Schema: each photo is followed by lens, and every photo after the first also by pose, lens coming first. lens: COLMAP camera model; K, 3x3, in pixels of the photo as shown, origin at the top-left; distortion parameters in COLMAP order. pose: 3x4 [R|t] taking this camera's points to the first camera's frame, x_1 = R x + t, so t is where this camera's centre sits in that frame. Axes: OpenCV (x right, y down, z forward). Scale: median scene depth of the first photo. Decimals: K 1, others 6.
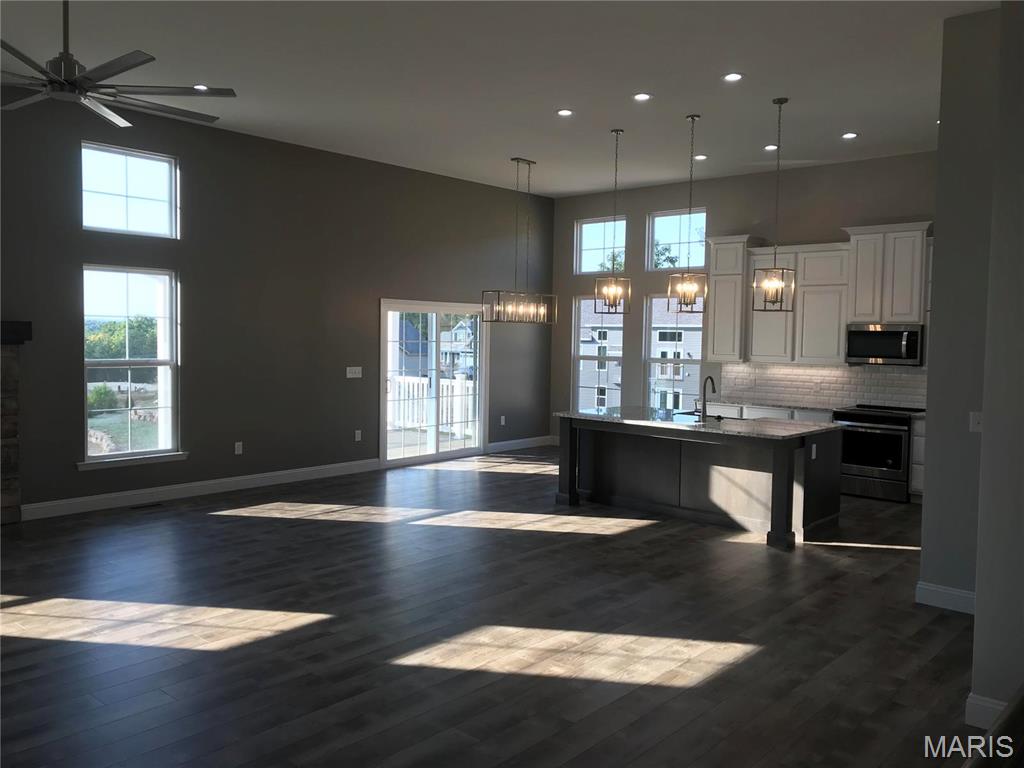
lens RADIAL K [[840.0, 0, 510.3], [0, 840.0, 377.9], [0, 0, 1]] dist [0.048506, -0.042648]
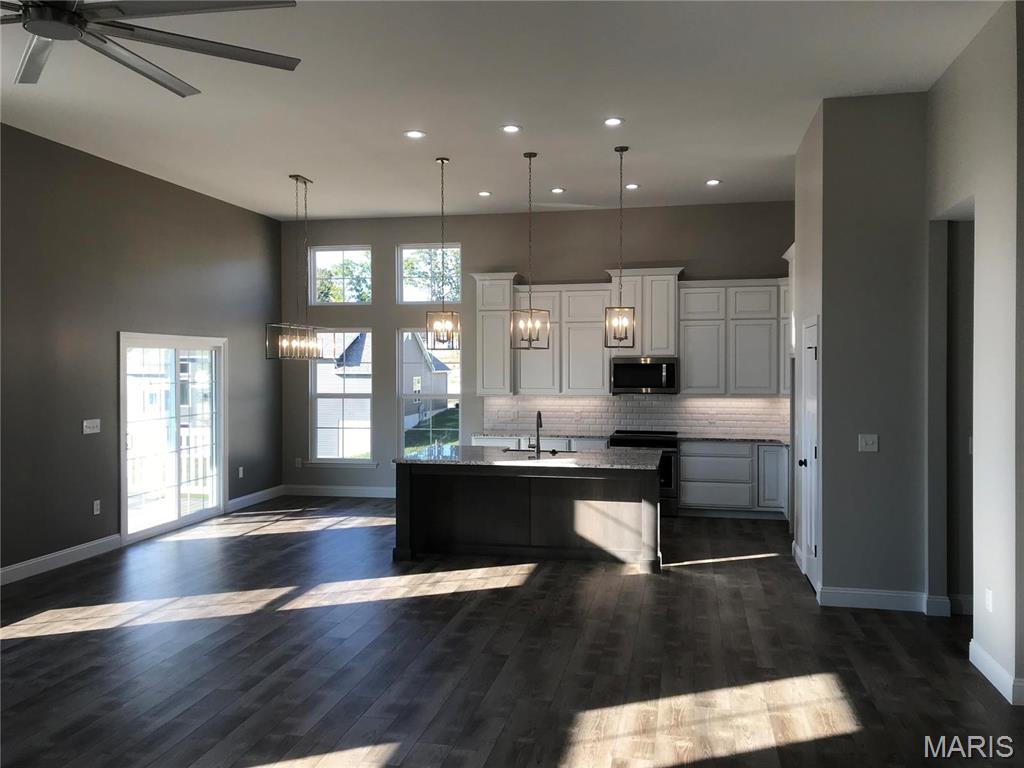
lens RADIAL K [[840.0, 0, 514.2], [0, 840.0, 374.1], [0, 0, 1]] dist [0.048506, -0.042648]
pose [[0.863393, -0.022817, 0.504016, -0.269077], [0.042606, 0.998706, -0.027774, -0.018285], [-0.502730, 0.045454, 0.863248, 0.135201]]
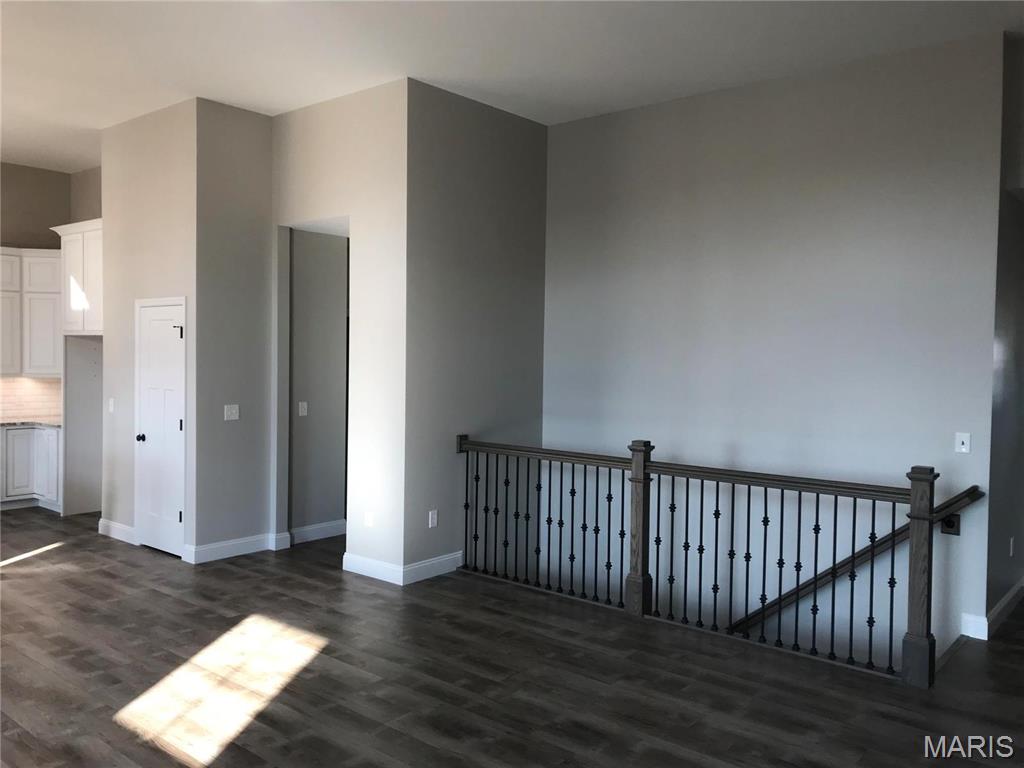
lens RADIAL K [[840.0, 0, 515.3], [0, 840.0, 368.8], [0, 0, 1]] dist [0.048506, -0.042648]
pose [[-0.033748, -0.039198, 0.998661, -0.464748], [0.042110, 0.998287, 0.040606, -0.030195], [-0.998543, 0.043424, -0.032039, 0.348548]]
